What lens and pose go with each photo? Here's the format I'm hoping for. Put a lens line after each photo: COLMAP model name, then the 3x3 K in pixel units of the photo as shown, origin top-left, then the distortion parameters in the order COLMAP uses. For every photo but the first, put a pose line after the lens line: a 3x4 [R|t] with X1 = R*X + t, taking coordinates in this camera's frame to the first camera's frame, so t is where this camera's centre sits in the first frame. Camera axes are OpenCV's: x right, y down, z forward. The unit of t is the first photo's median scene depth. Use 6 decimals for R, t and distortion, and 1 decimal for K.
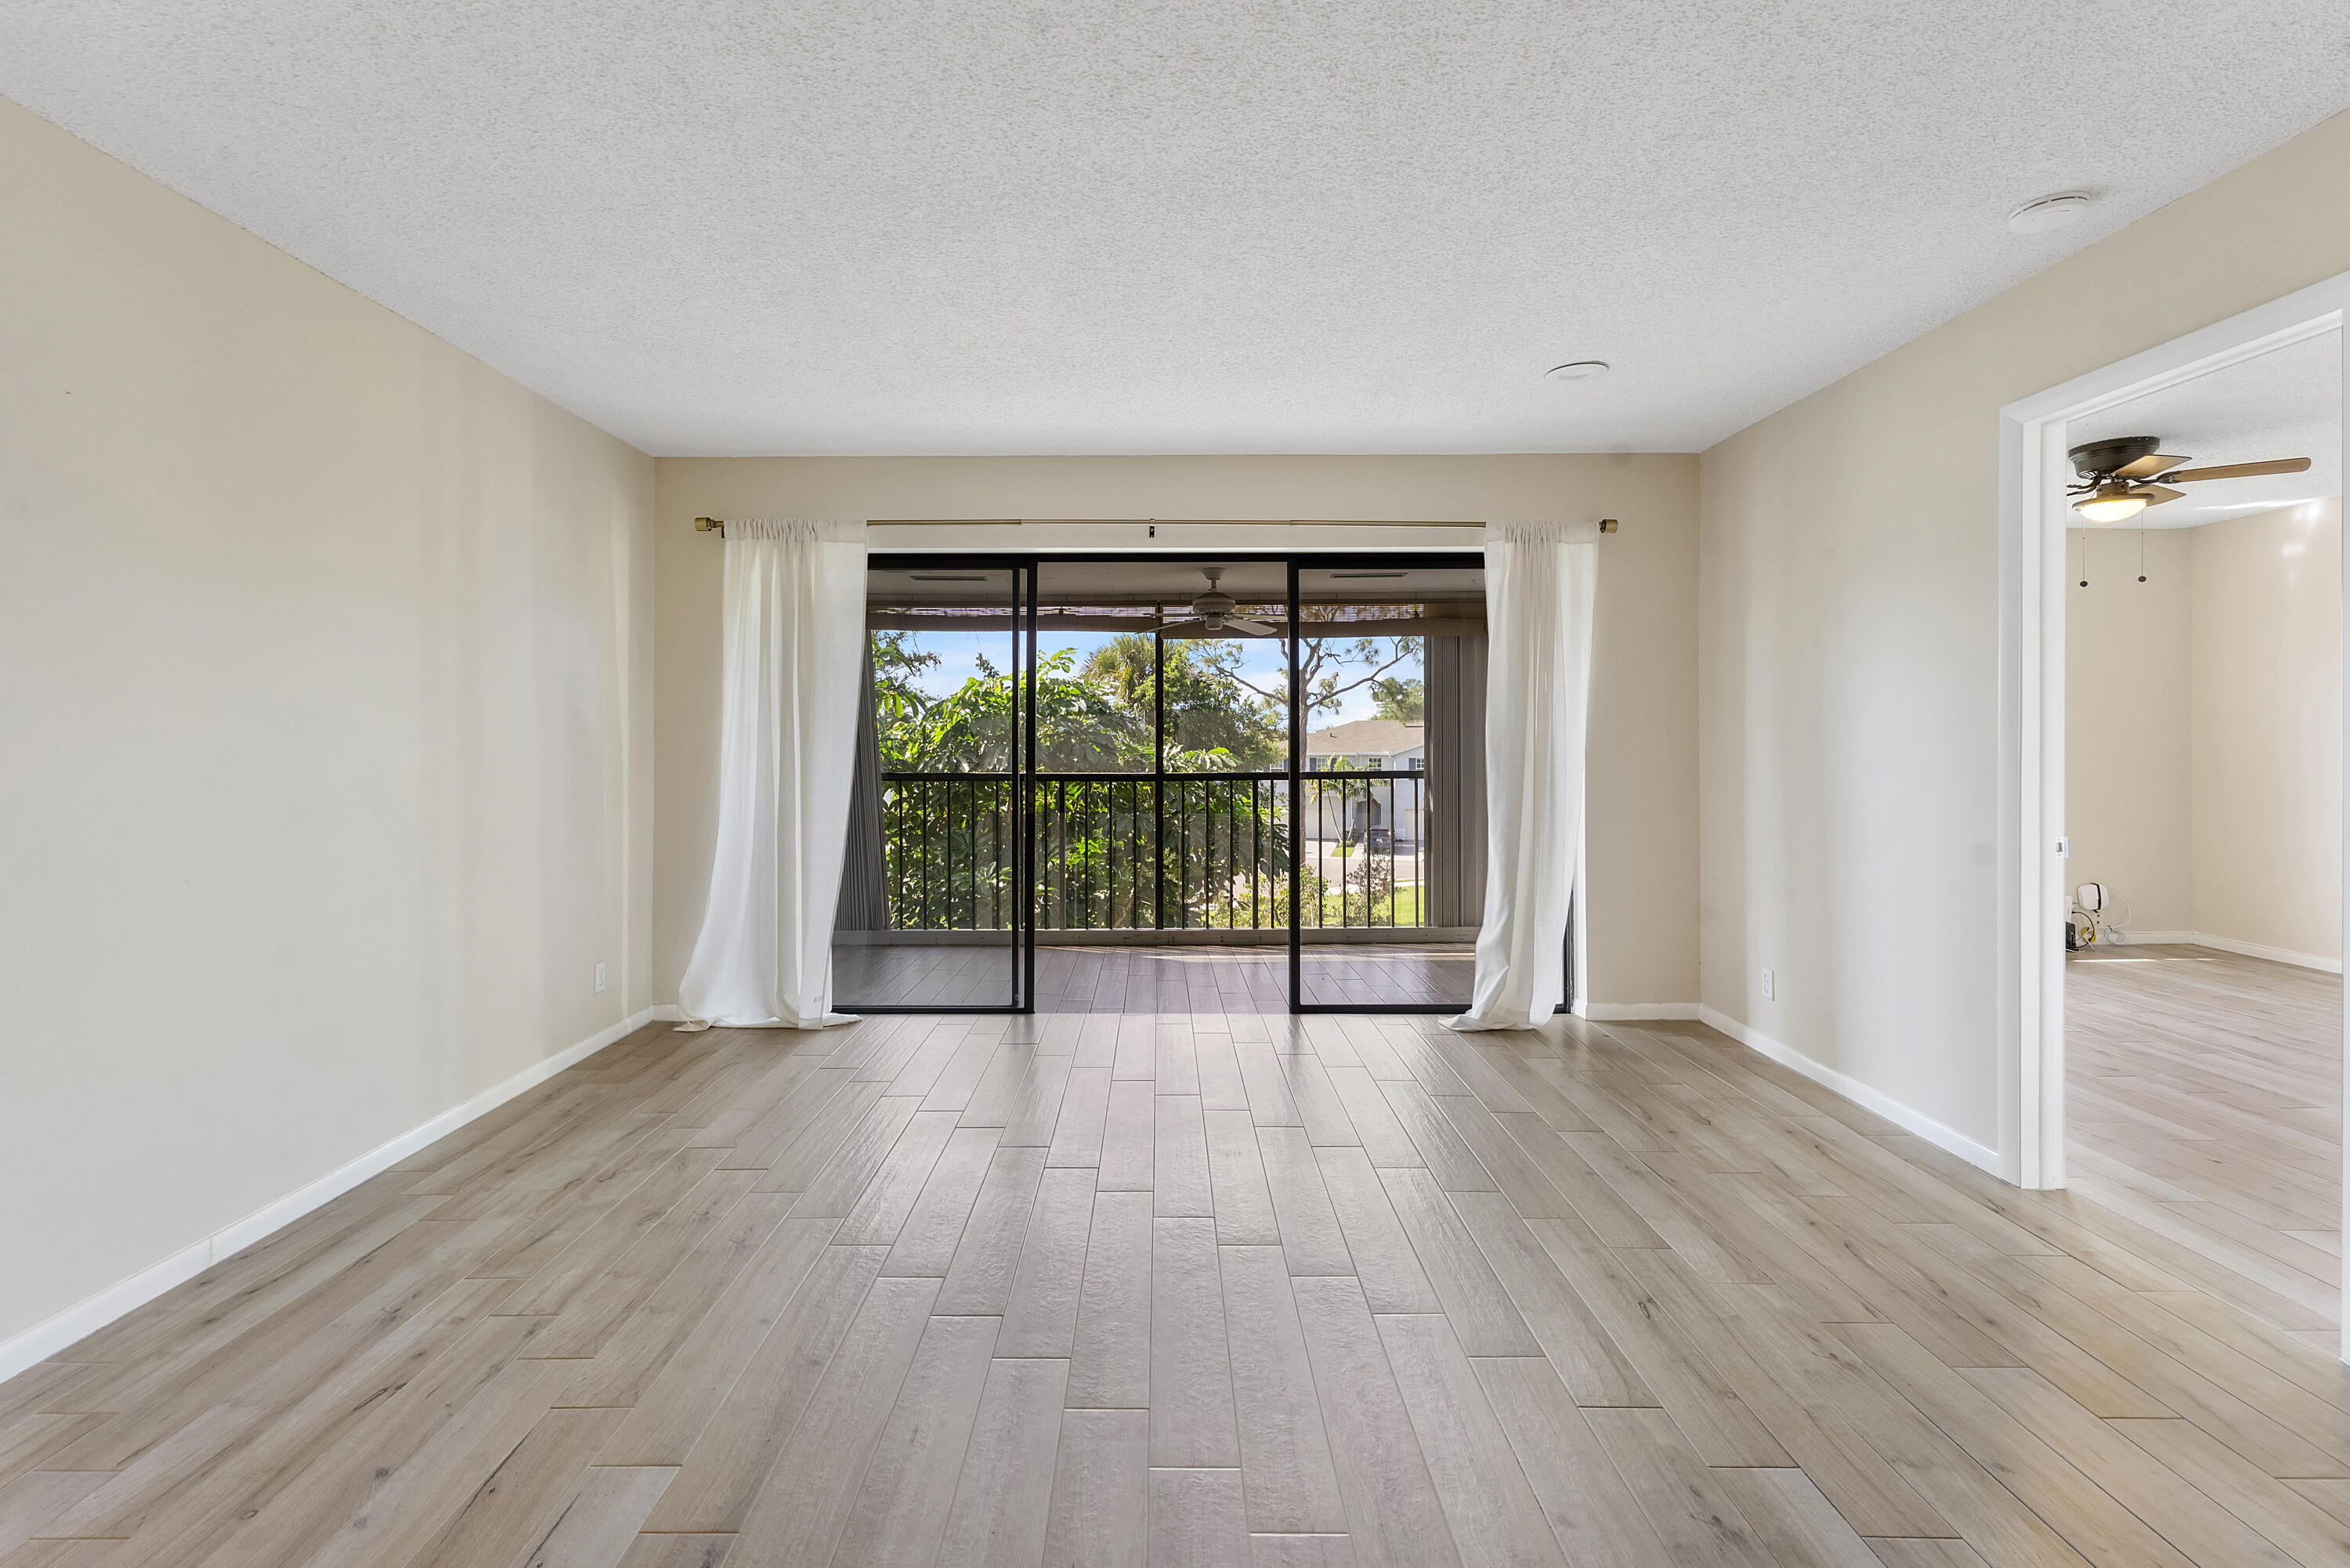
lens RADIAL K [[1076.6, 0, 1154.9], [0, 1076.6, 744.8], [0, 0, 1]] dist [0.000055, -0.000130]
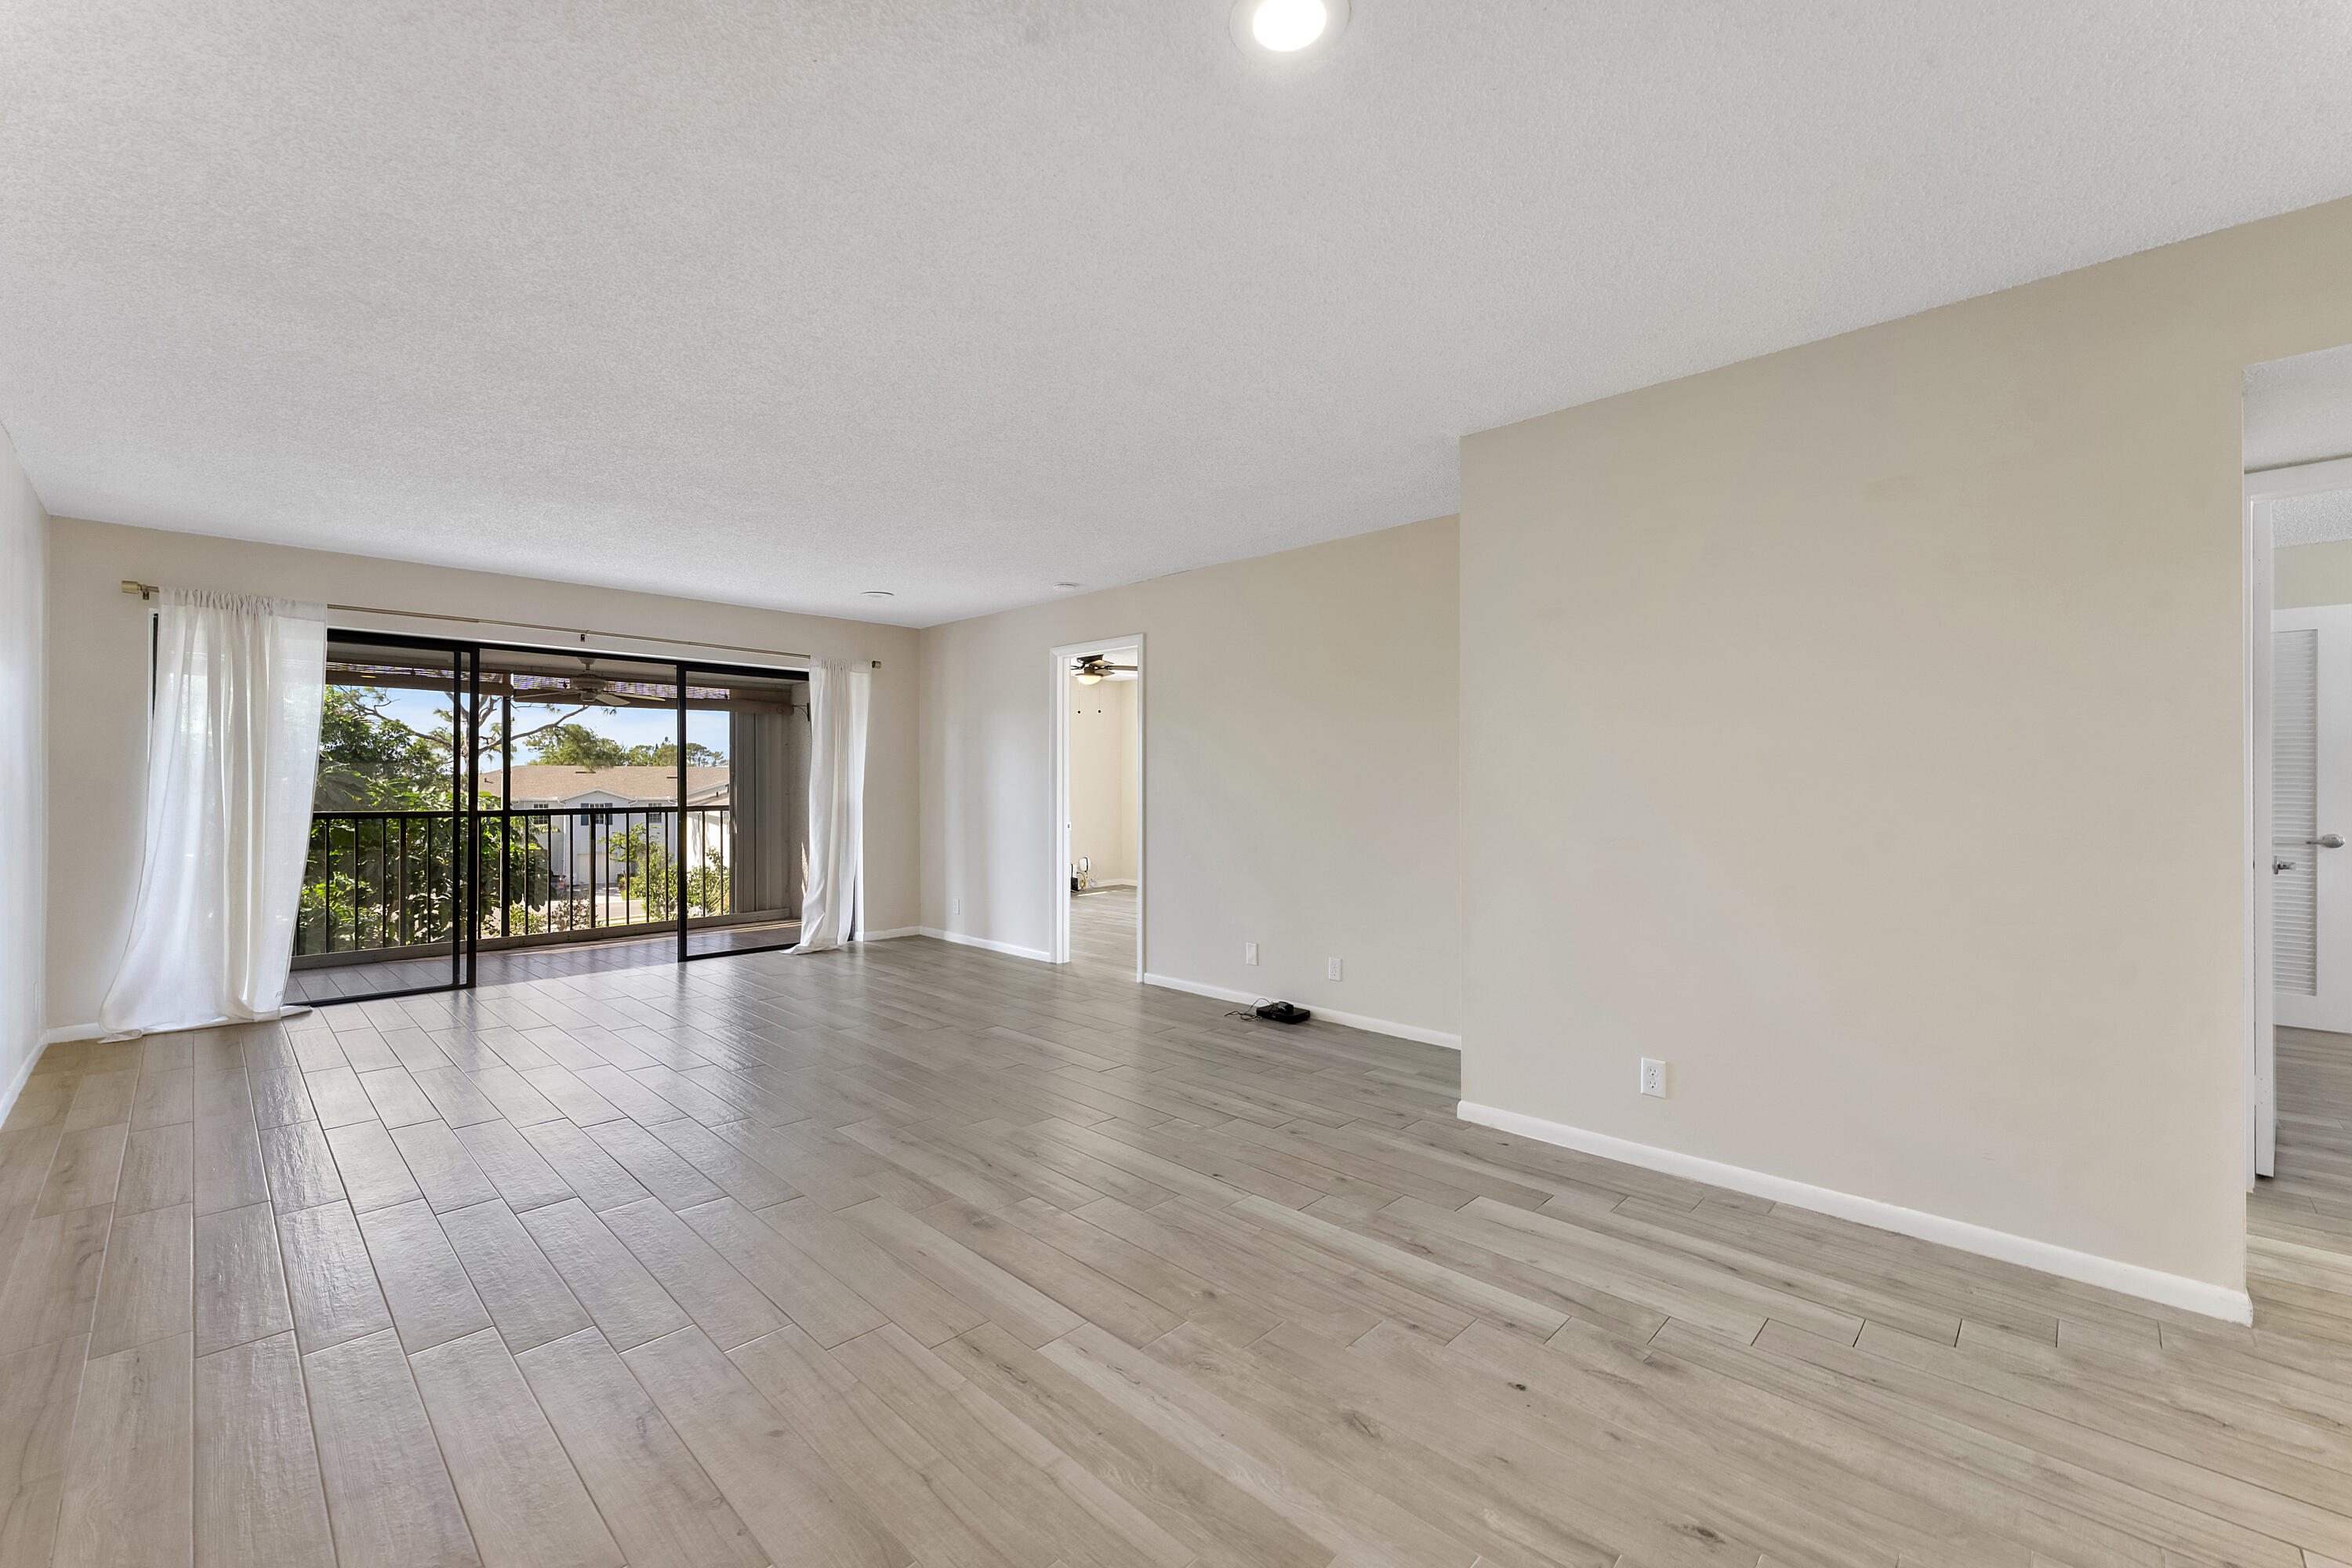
lens RADIAL K [[935.2, 0, 1179.9], [0, 935.2, 792.2], [0, 0, 1]] dist [-0.002687, -0.000084]
pose [[0.689021, -0.002792, 0.724736, -0.396674], [0.000244, 0.999993, 0.003621, 0.005281], [-0.724741, -0.002318, 0.689017, -0.486781]]
